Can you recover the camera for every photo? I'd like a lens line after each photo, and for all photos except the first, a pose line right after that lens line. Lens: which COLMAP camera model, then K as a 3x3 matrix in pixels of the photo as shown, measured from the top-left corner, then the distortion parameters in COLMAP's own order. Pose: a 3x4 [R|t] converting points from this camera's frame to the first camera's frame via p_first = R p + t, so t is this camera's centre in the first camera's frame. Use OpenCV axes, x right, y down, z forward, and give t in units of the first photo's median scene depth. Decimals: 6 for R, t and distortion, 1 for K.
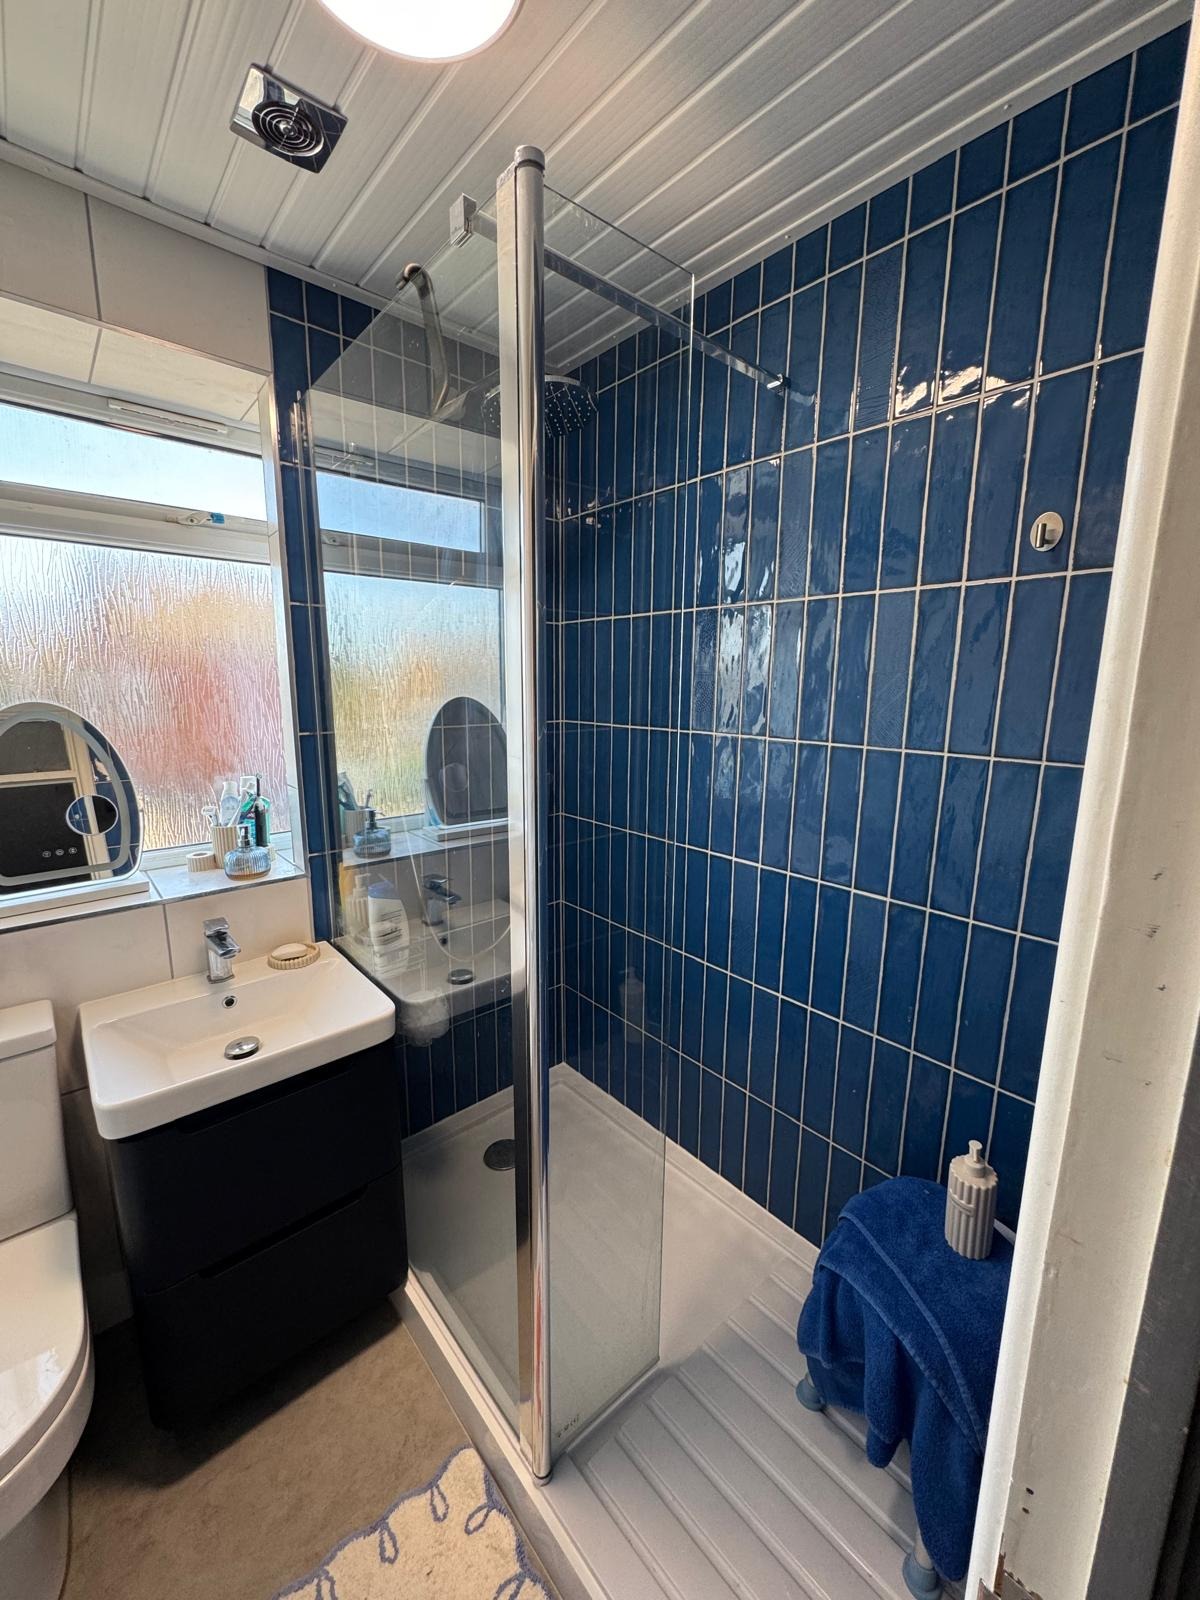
lens RADIAL K [[639.0, 0, 597.2], [0, 639.0, 800.3], [0, 0, 1]] dist [-0.000609, -0.000437]
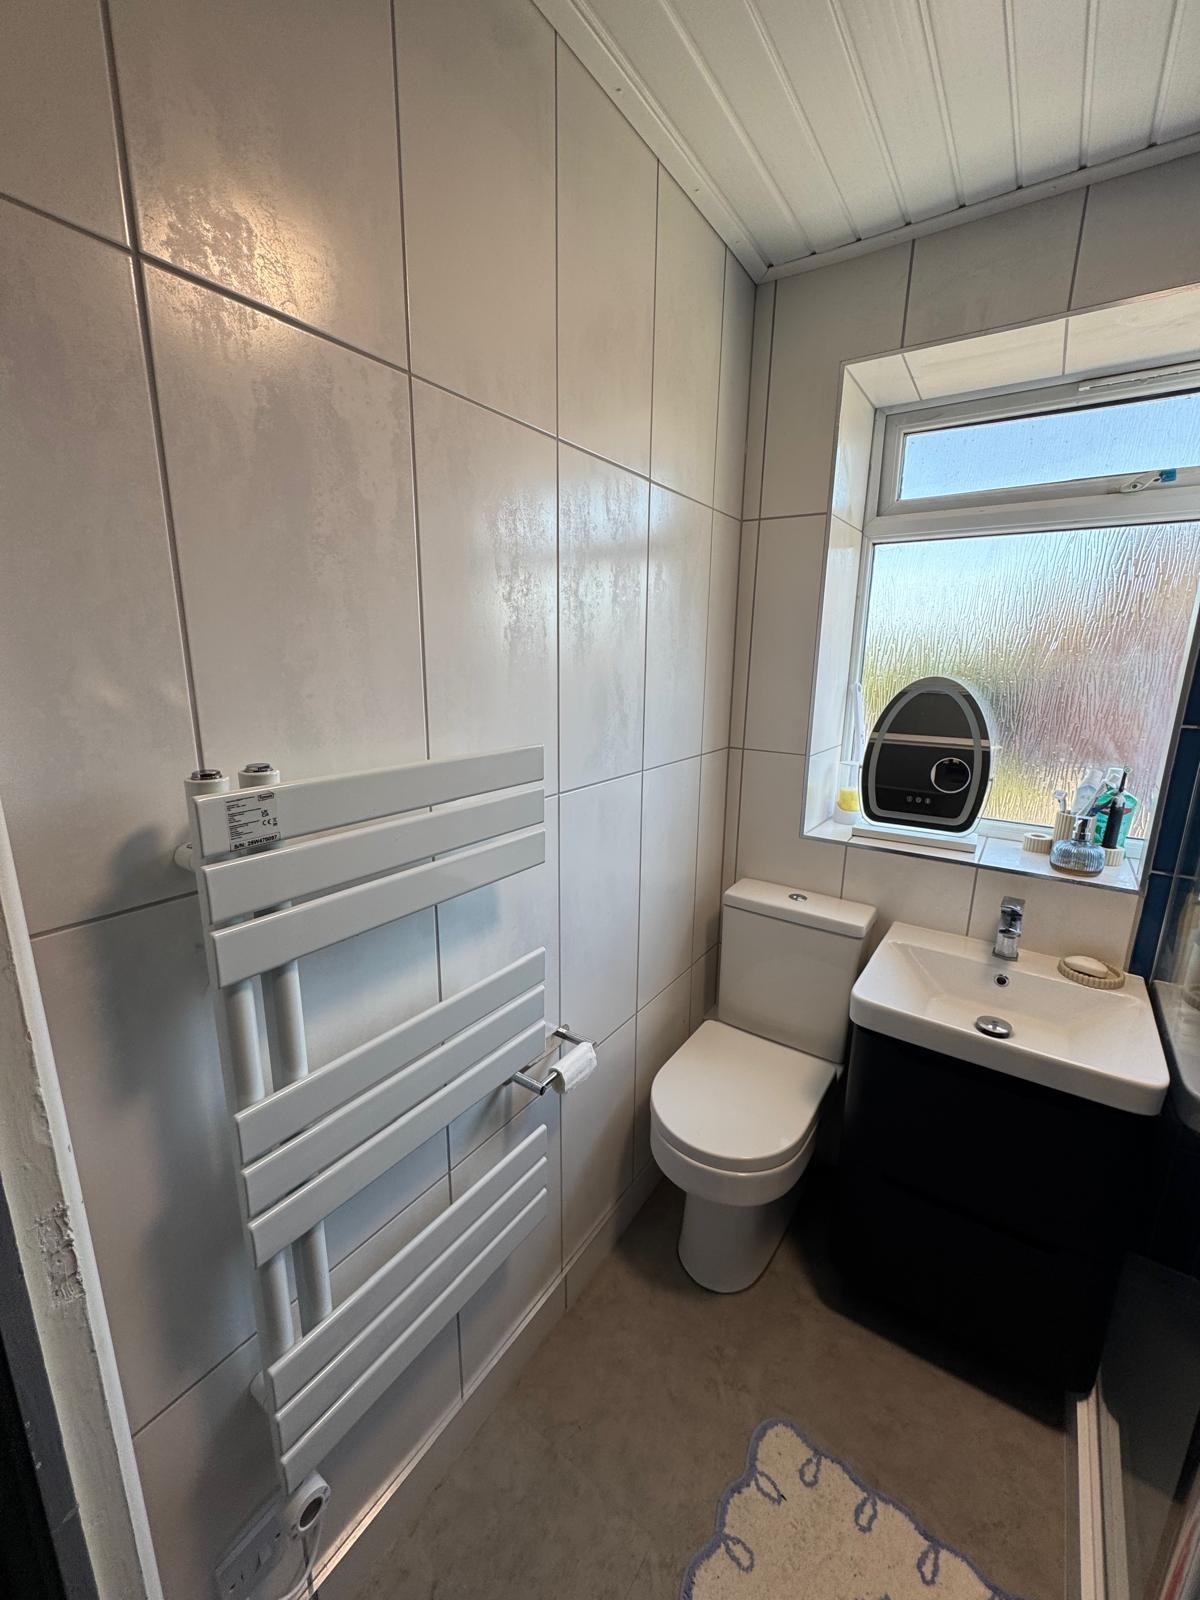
lens RADIAL K [[639.0, 0, 596.8], [0, 639.0, 799.0], [0, 0, 1]] dist [-0.000609, -0.000437]
pose [[0.239837, 0.213359, -0.947078, 0.158831], [-0.190050, 0.966994, 0.169718, -0.009894], [0.952029, 0.139288, 0.272470, 0.076161]]
